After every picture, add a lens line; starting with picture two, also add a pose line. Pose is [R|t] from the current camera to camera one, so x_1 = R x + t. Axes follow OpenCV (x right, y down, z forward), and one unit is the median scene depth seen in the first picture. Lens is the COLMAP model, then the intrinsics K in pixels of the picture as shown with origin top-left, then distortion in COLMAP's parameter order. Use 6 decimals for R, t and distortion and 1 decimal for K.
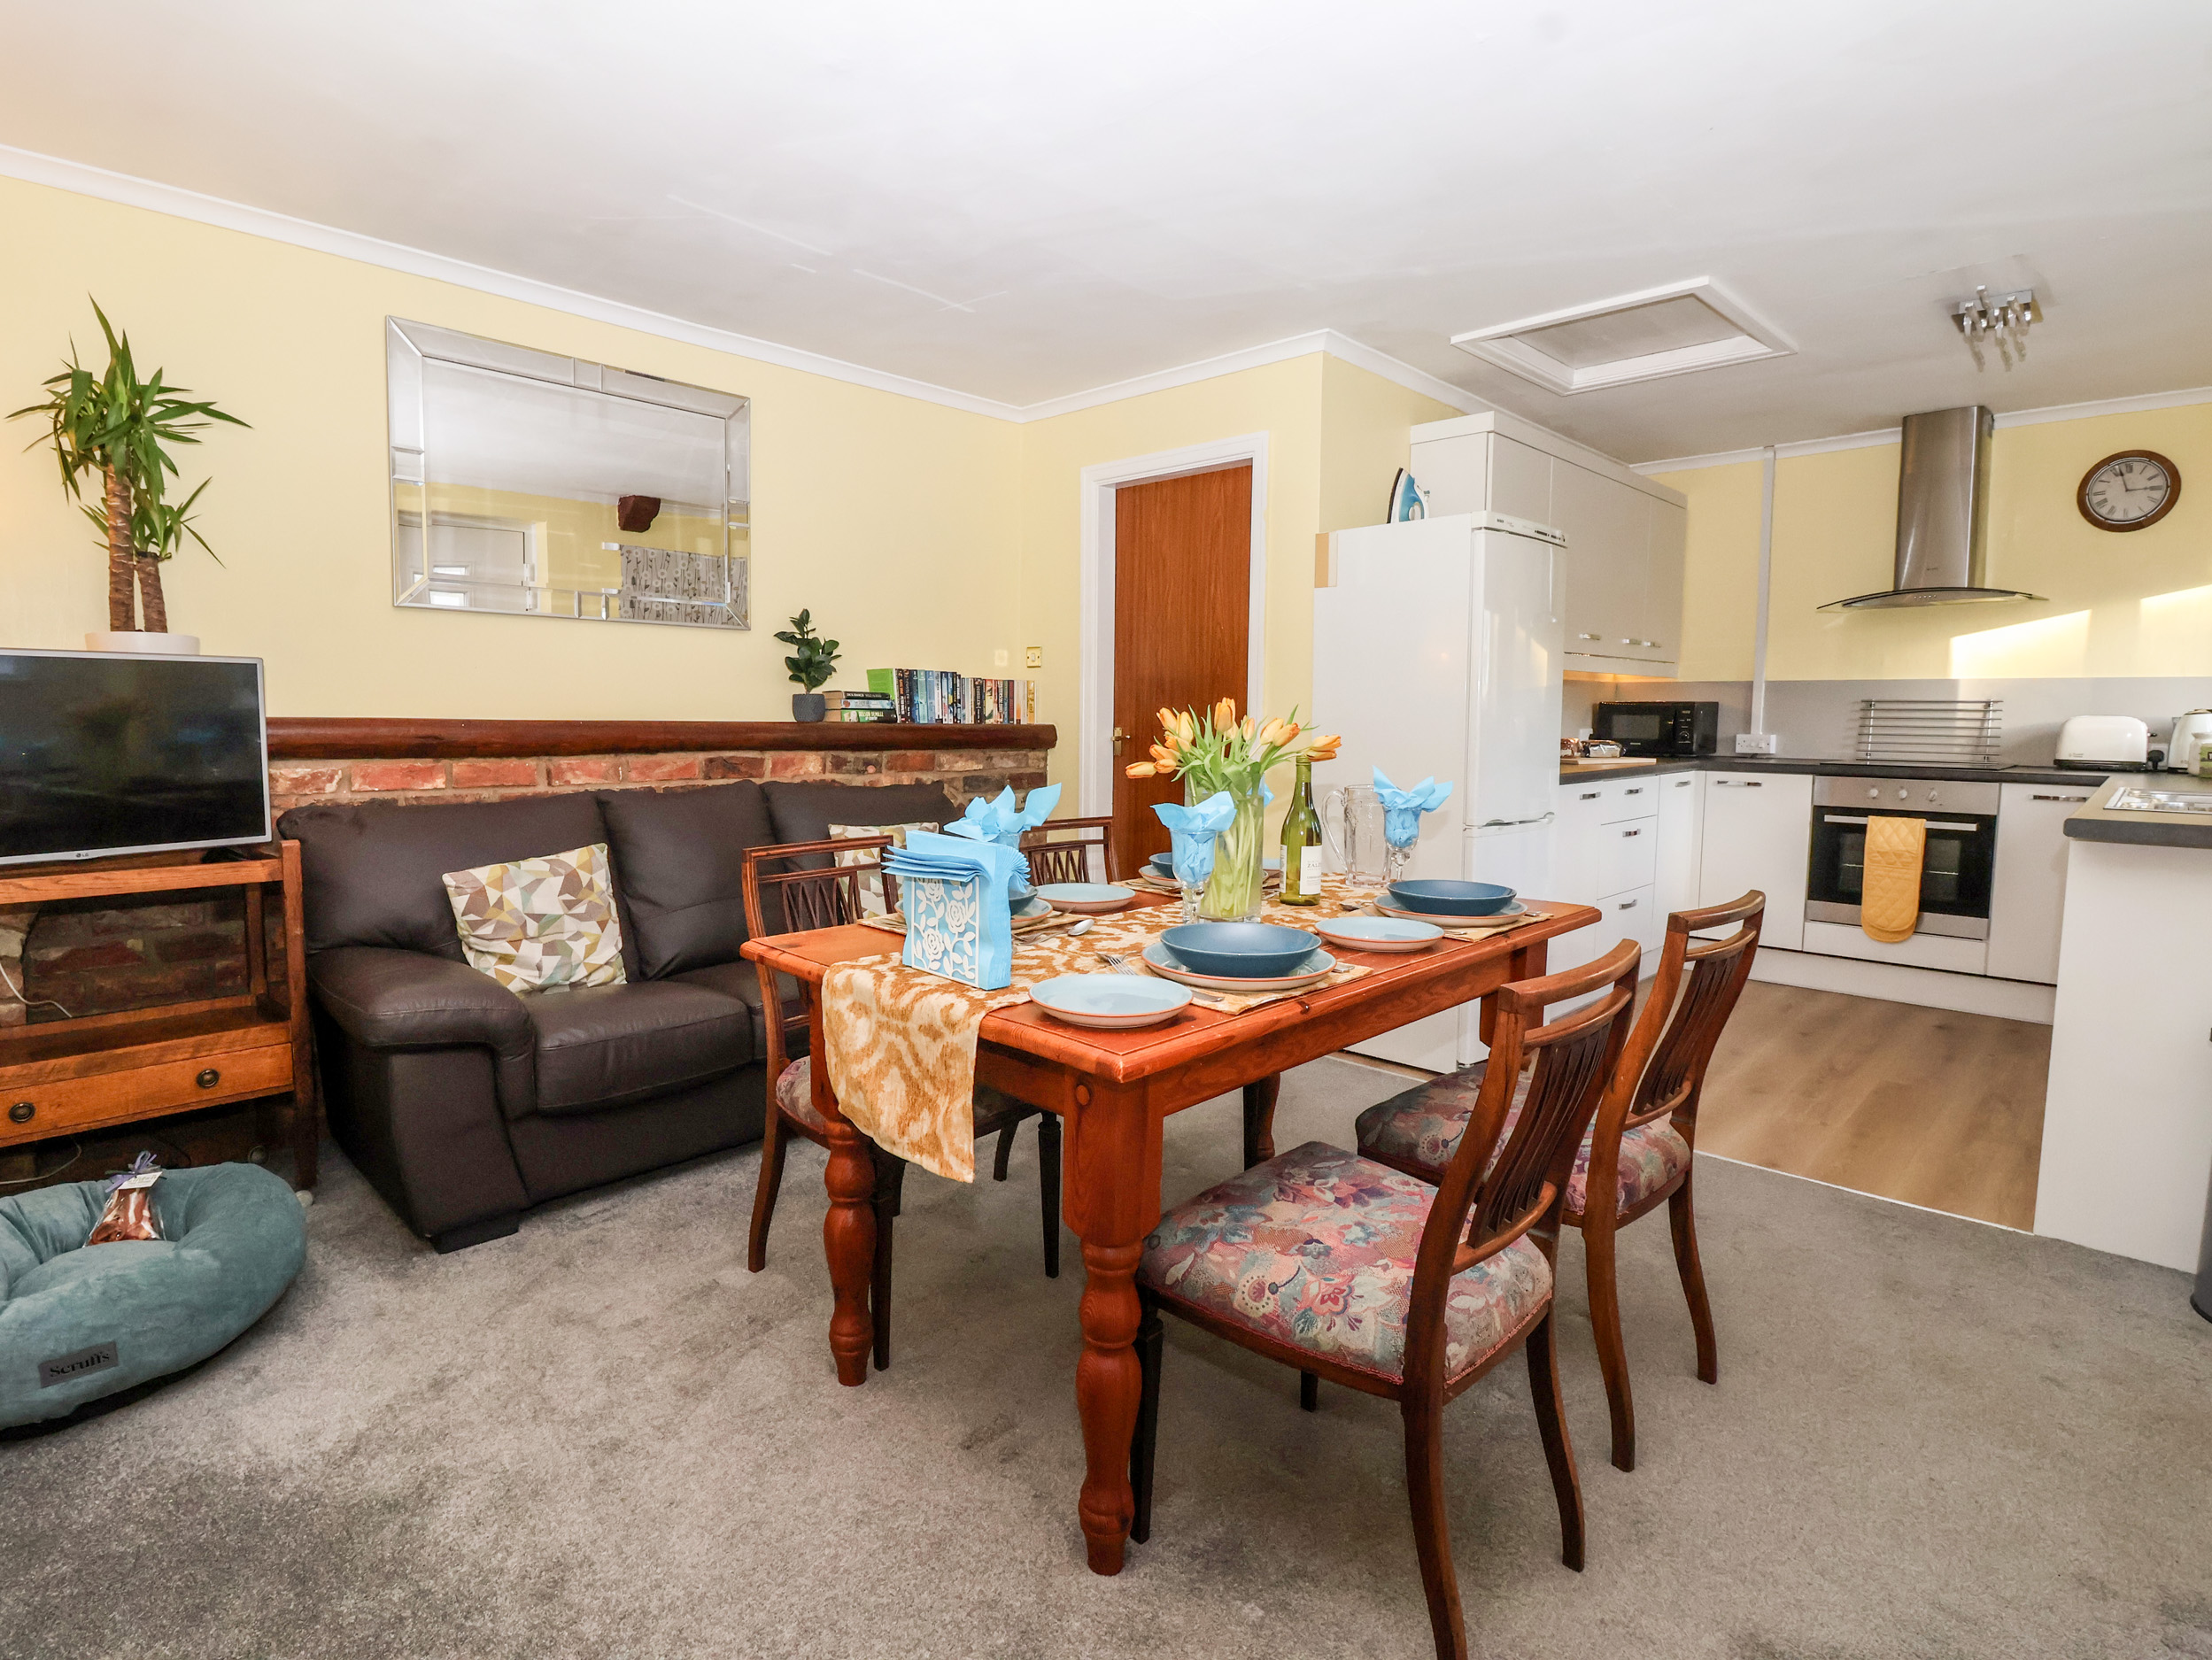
lens RADIAL K [[1146.5, 0, 1082.3], [0, 1146.5, 812.8], [0, 0, 1]] dist [0.002136, -0.013141]
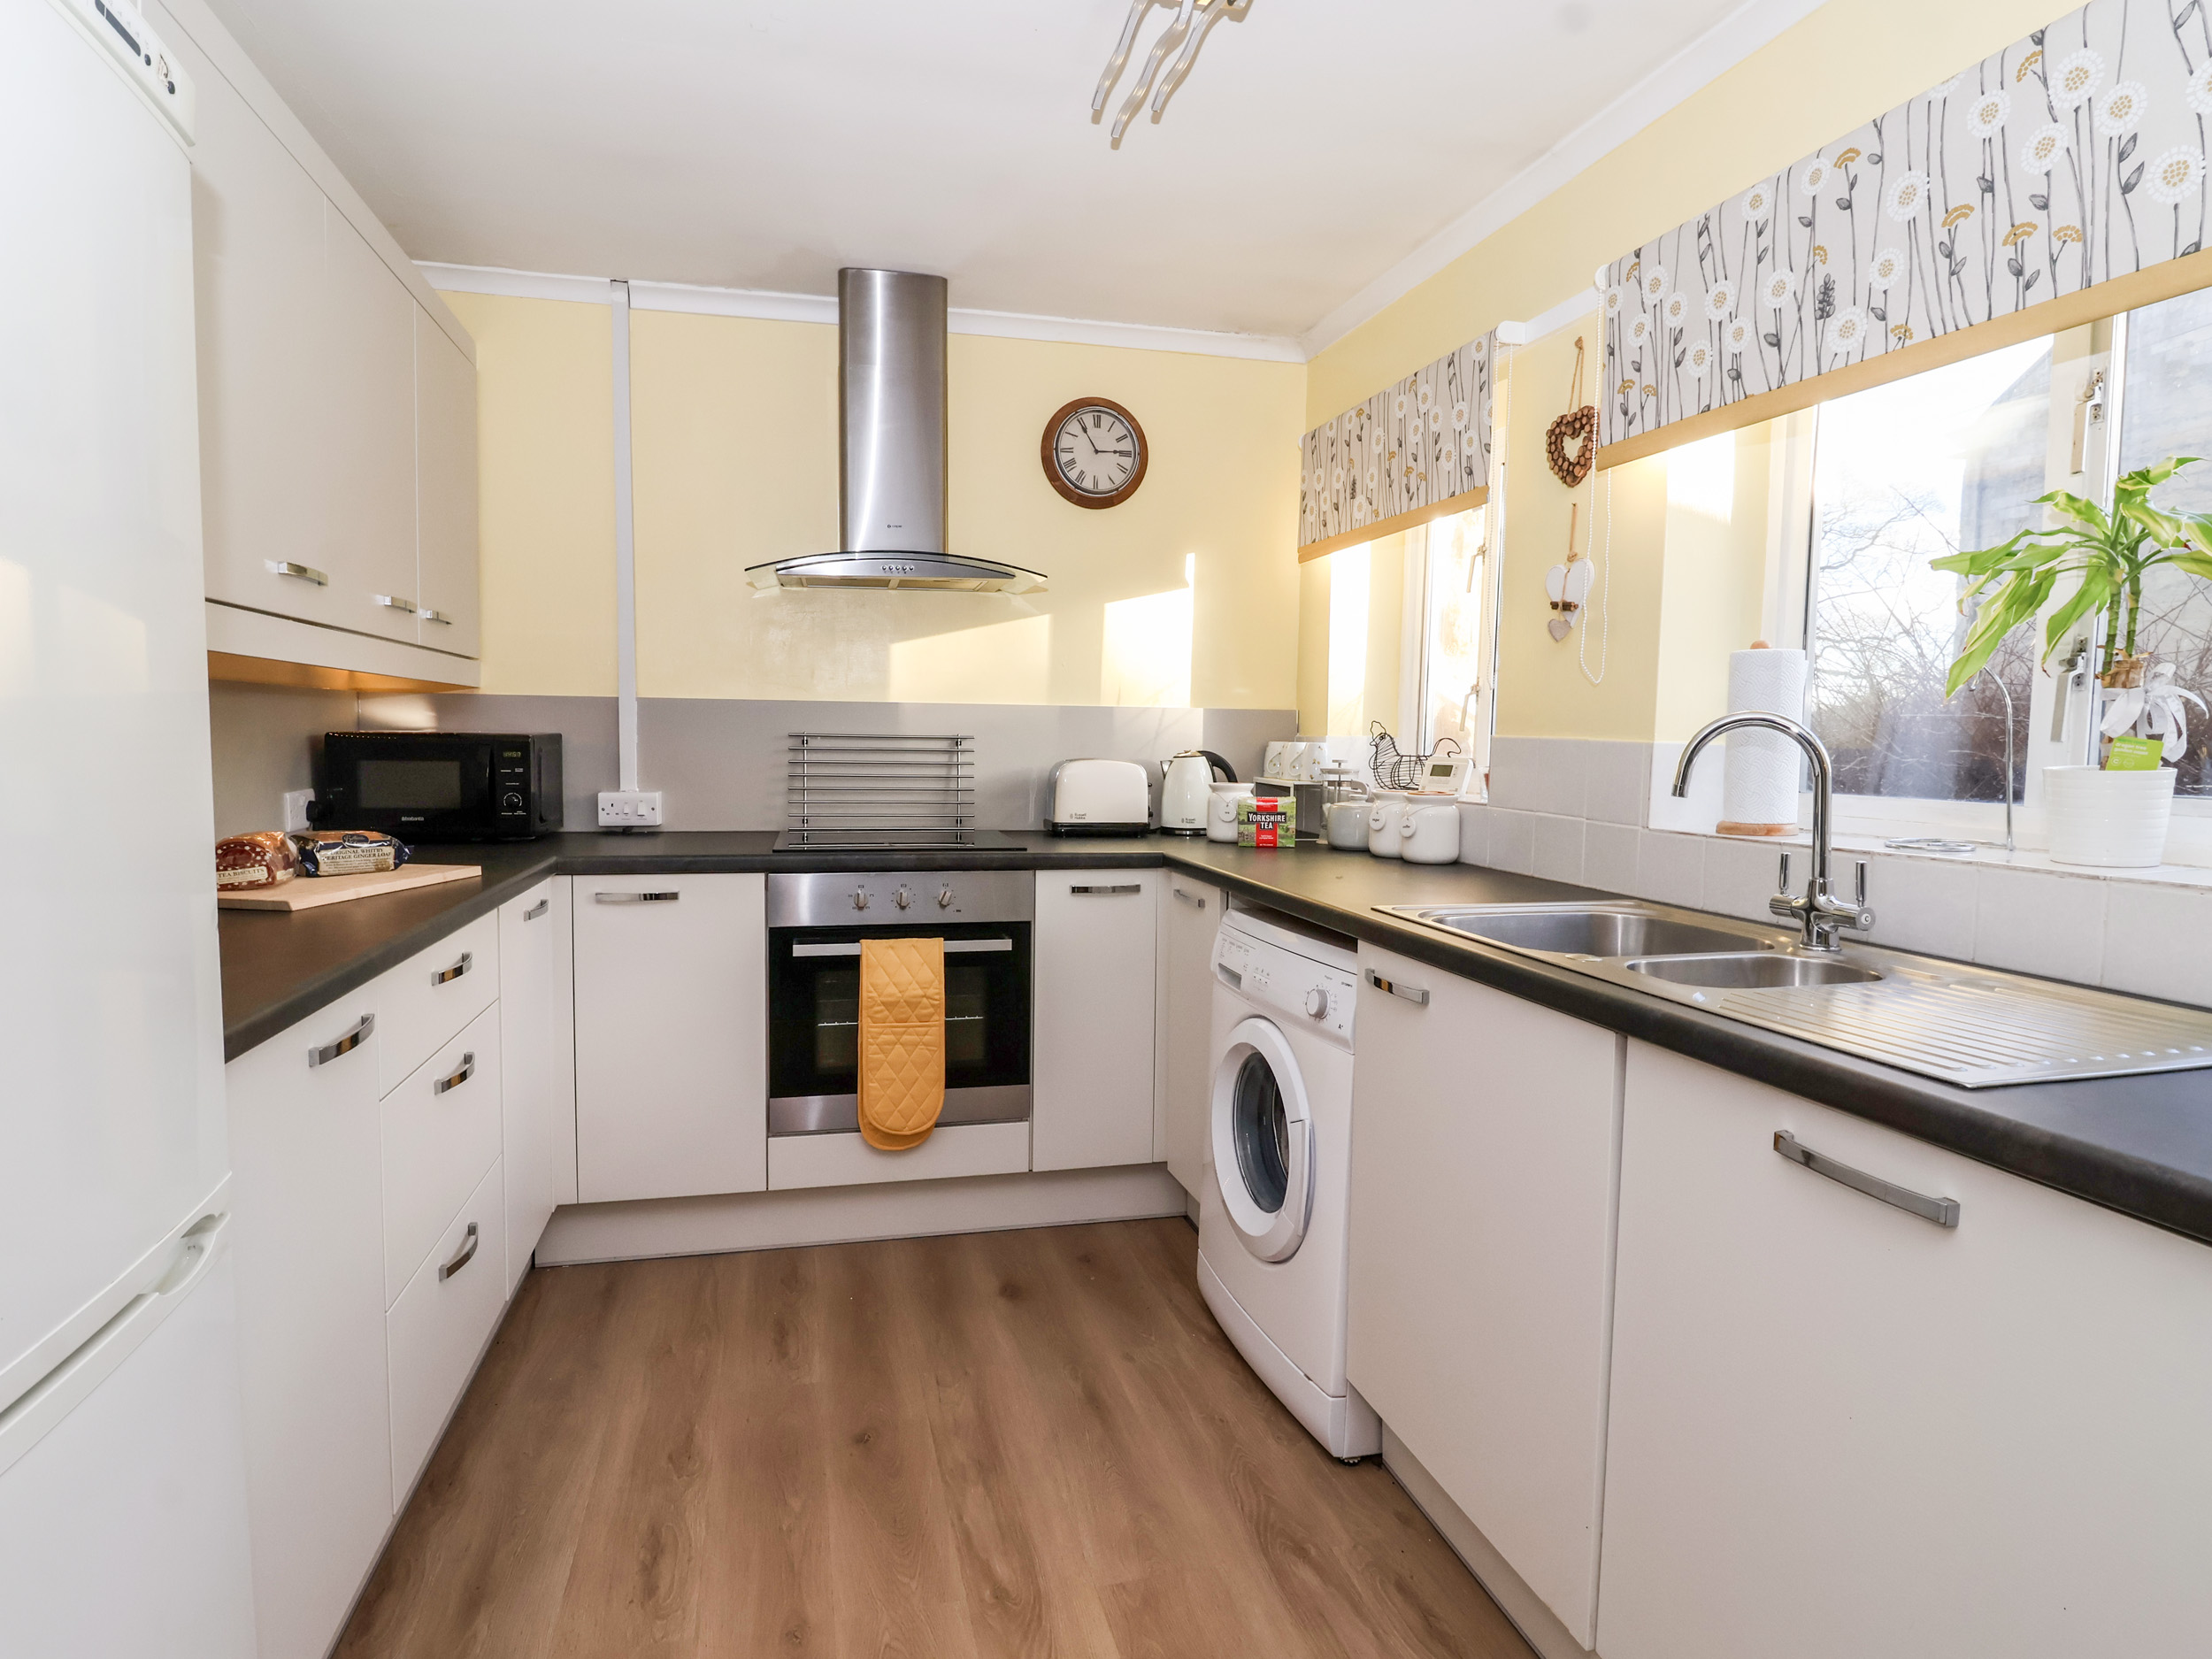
lens RADIAL K [[1169.7, 0, 1091.3], [0, 1169.7, 814.8], [0, 0, 1]] dist [0.002822, -0.015774]
pose [[0.526128, -0.055946, 0.848563, 0.289214], [0.065806, 0.997520, 0.024966, -0.075468], [-0.847856, 0.042705, 0.528504, 0.668721]]
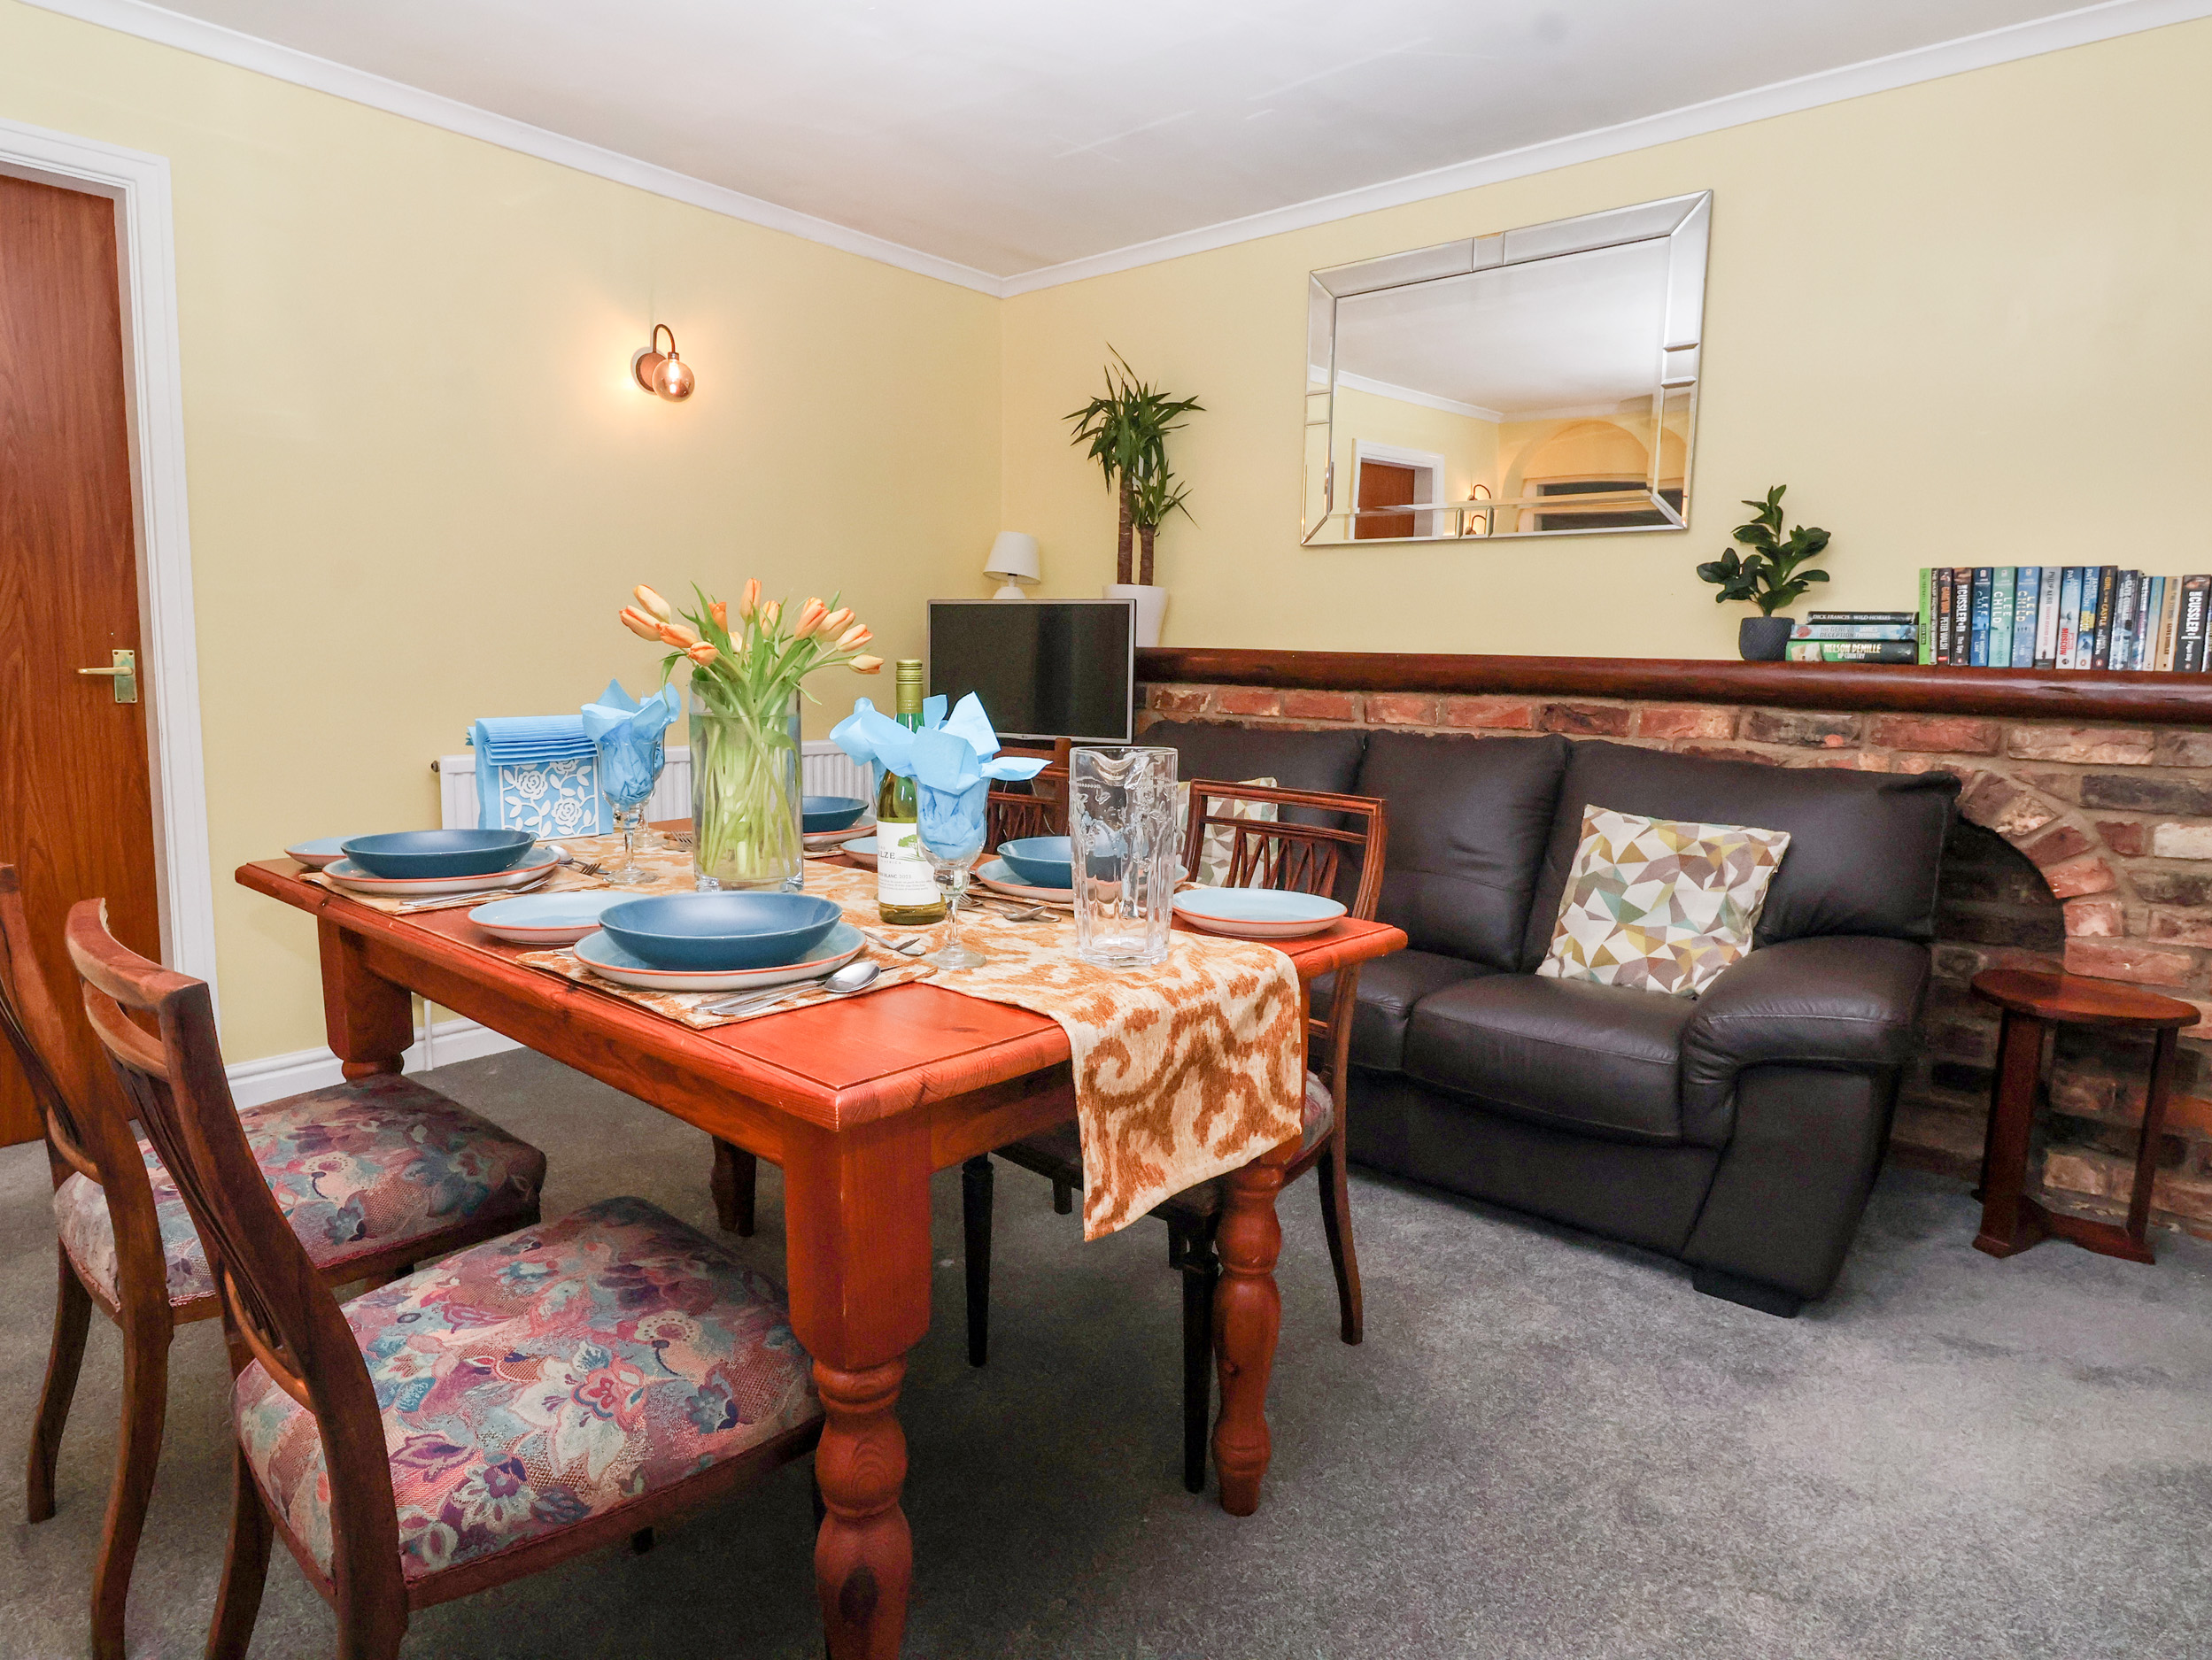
lens RADIAL K [[1274.6, 0, 1082.8], [0, 1274.6, 826.2], [0, 0, 1]] dist [-0.003188, -0.003076]
pose [[0.042973, 0.122237, -0.991570, 0.474267], [-0.107439, 0.987297, 0.117054, -0.030485], [0.993283, 0.101503, 0.055560, 0.593115]]
